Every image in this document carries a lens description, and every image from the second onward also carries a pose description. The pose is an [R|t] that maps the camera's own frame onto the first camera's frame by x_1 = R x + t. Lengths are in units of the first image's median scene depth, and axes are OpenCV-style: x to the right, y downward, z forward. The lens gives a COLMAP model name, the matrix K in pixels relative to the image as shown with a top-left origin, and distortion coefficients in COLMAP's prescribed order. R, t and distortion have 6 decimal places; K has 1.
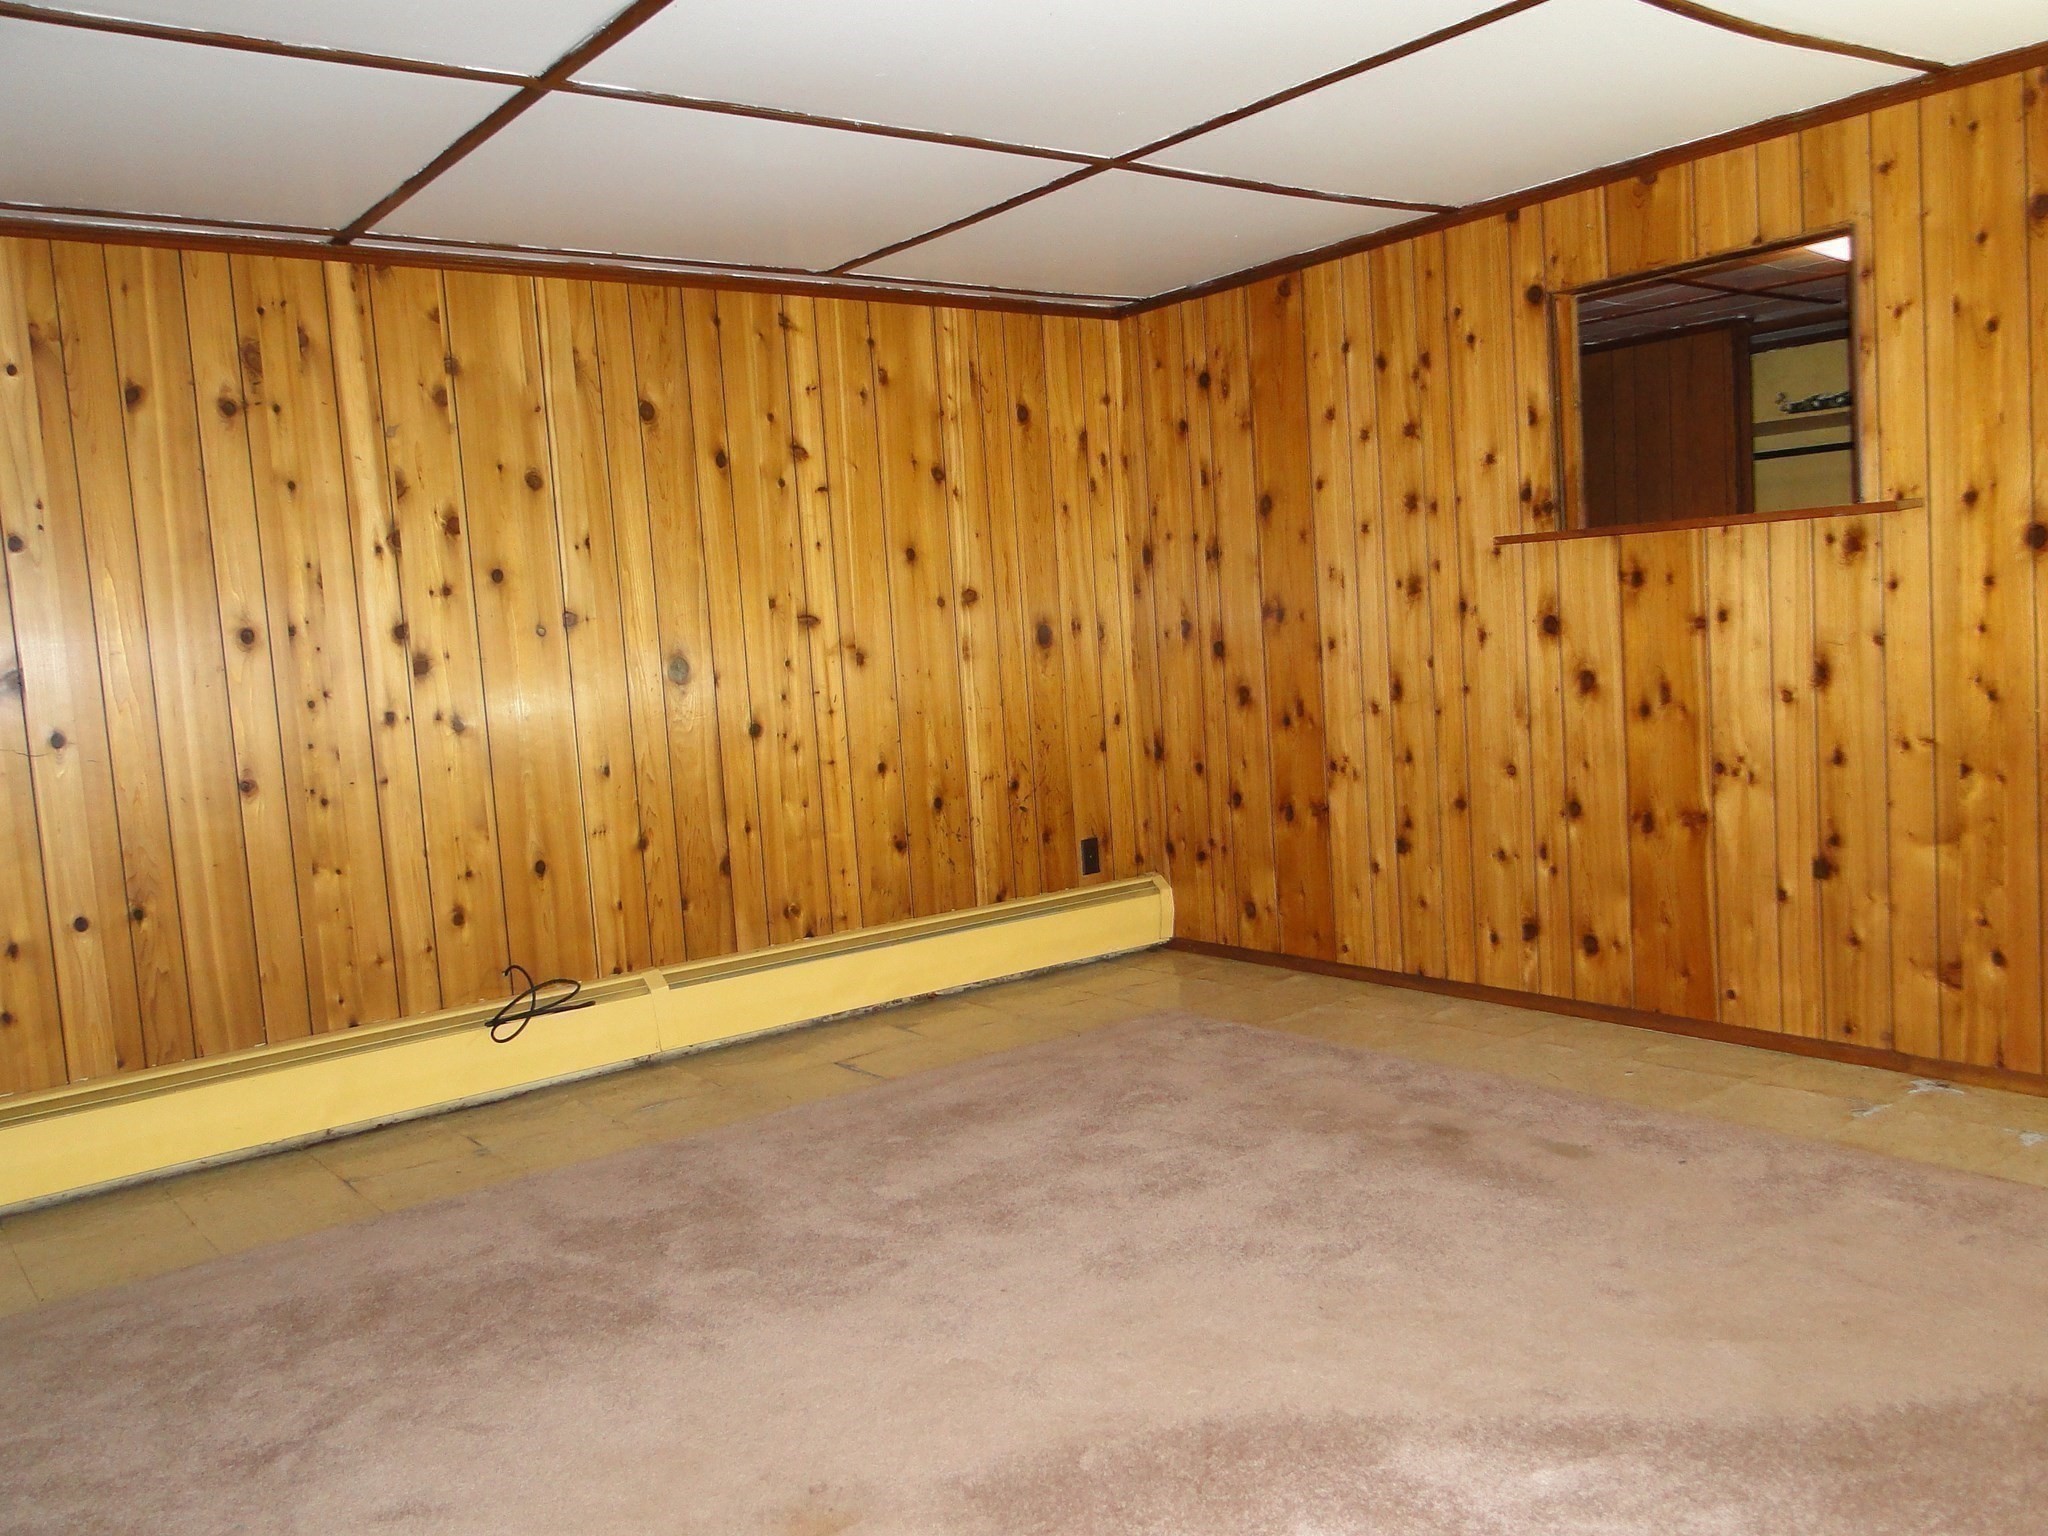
lens RADIAL K [[1698.8, 0, 1035.0], [0, 1698.8, 762.2], [0, 0, 1]] dist [-0.002098, -0.012054]
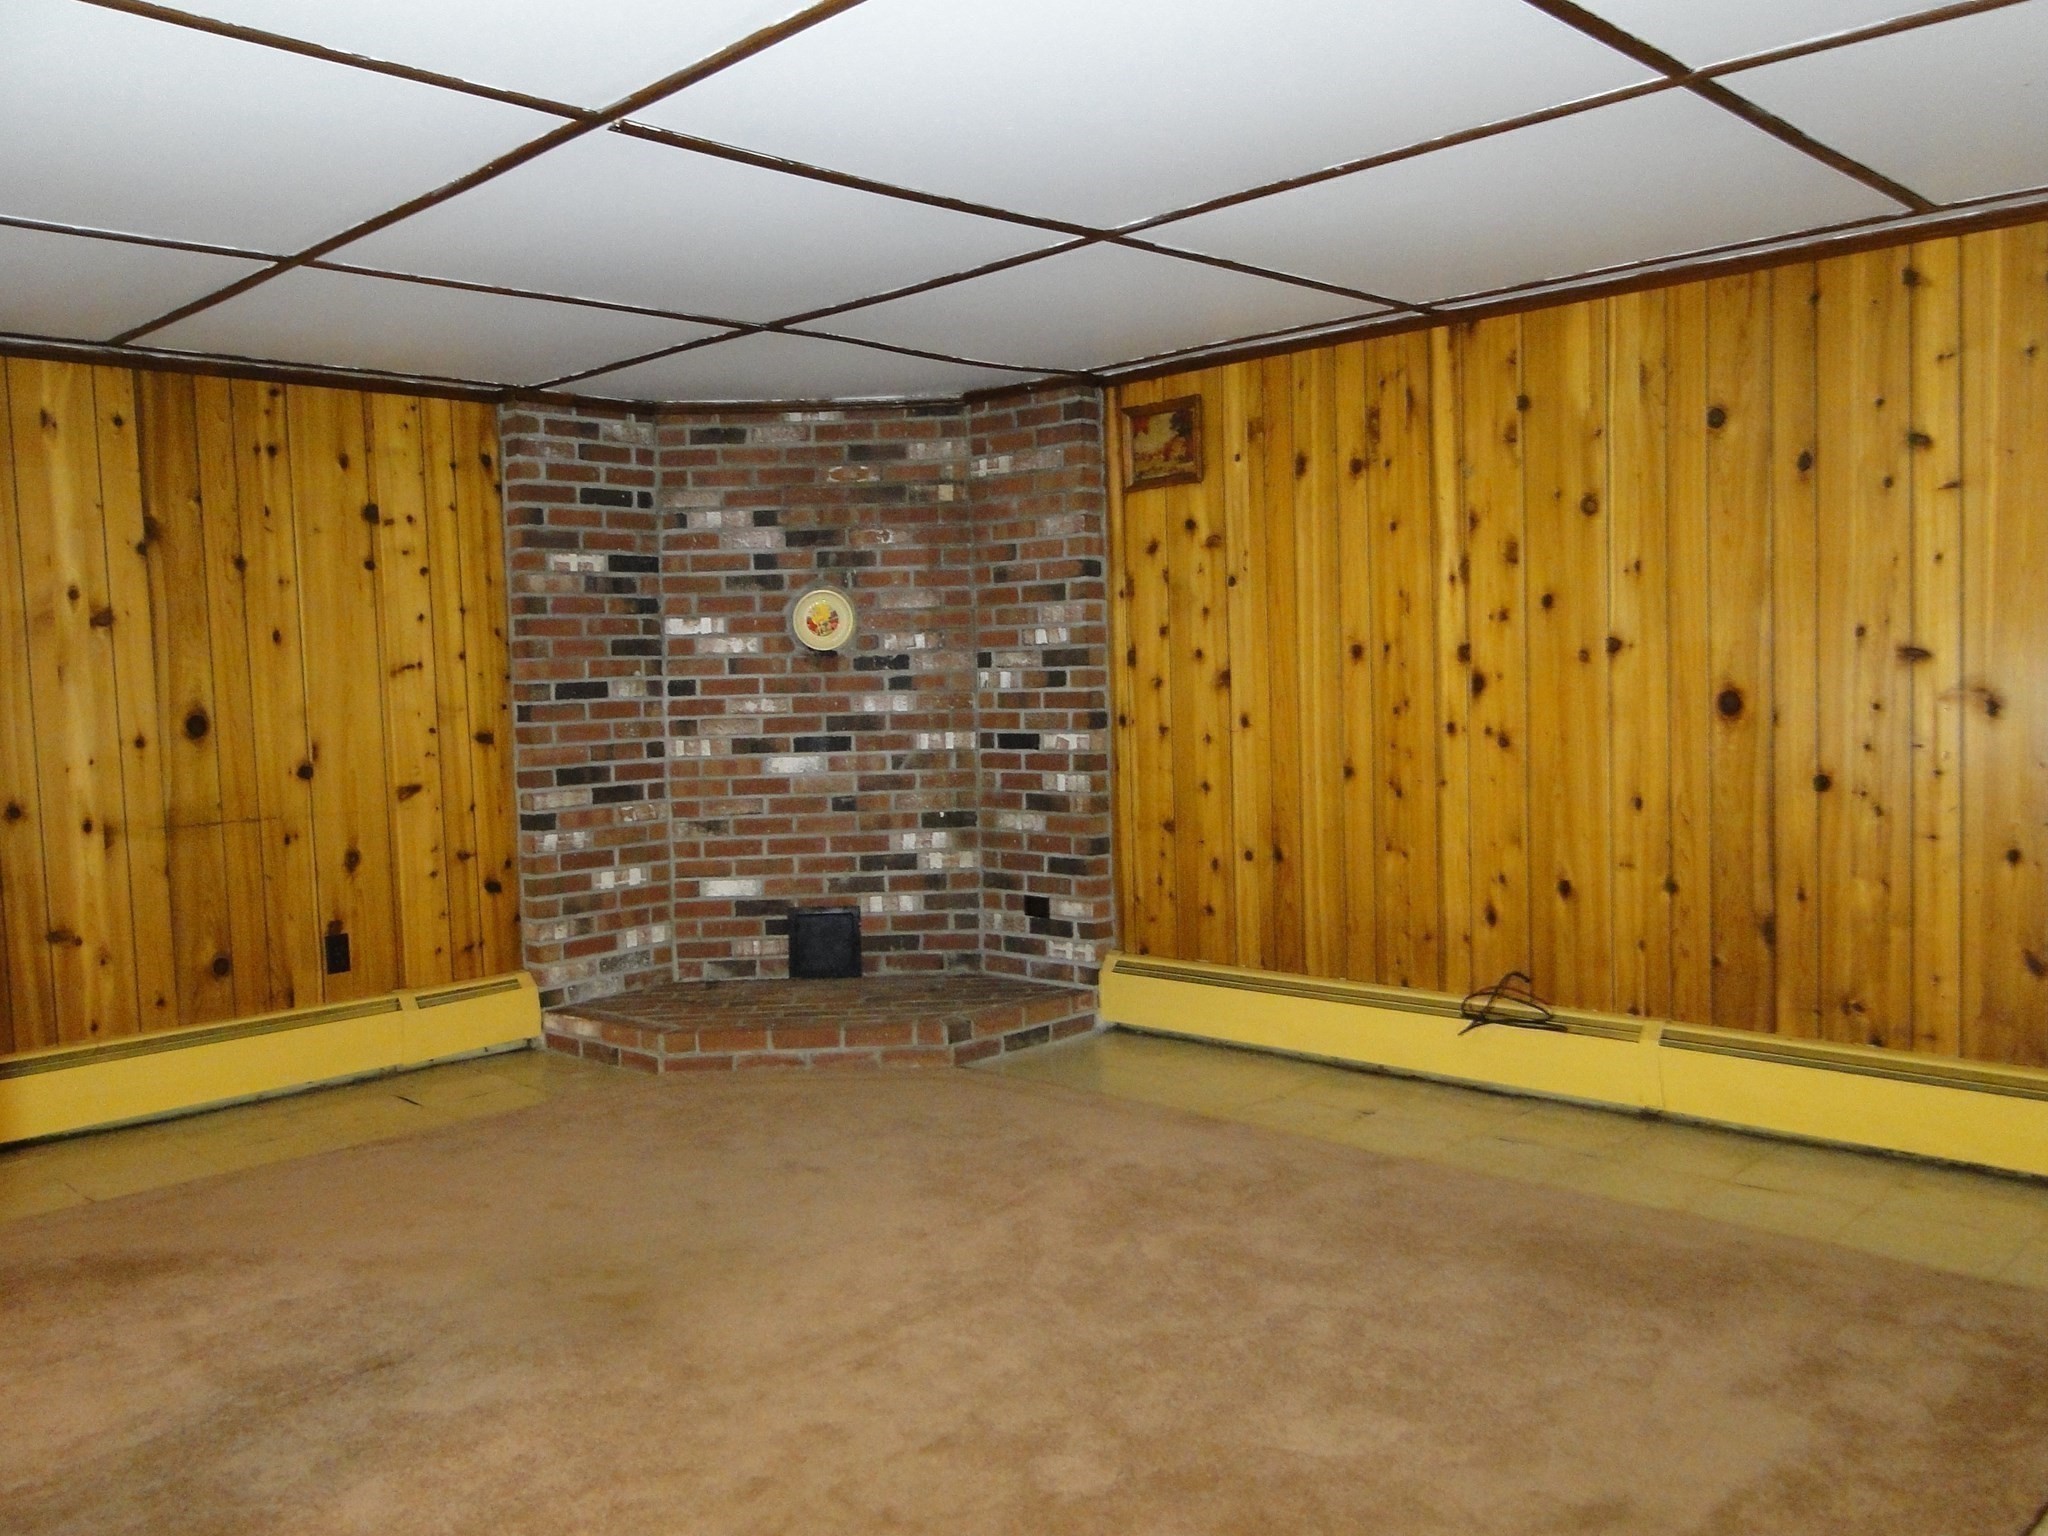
lens RADIAL K [[1698.8, 0, 1035.1], [0, 1698.8, 776.5], [0, 0, 1]] dist [-0.002098, -0.012054]
pose [[0.130809, 0.124237, -0.983592, 0.647848], [-0.067180, 0.990948, 0.116232, -0.099064], [0.989129, 0.050874, 0.137972, 0.531382]]
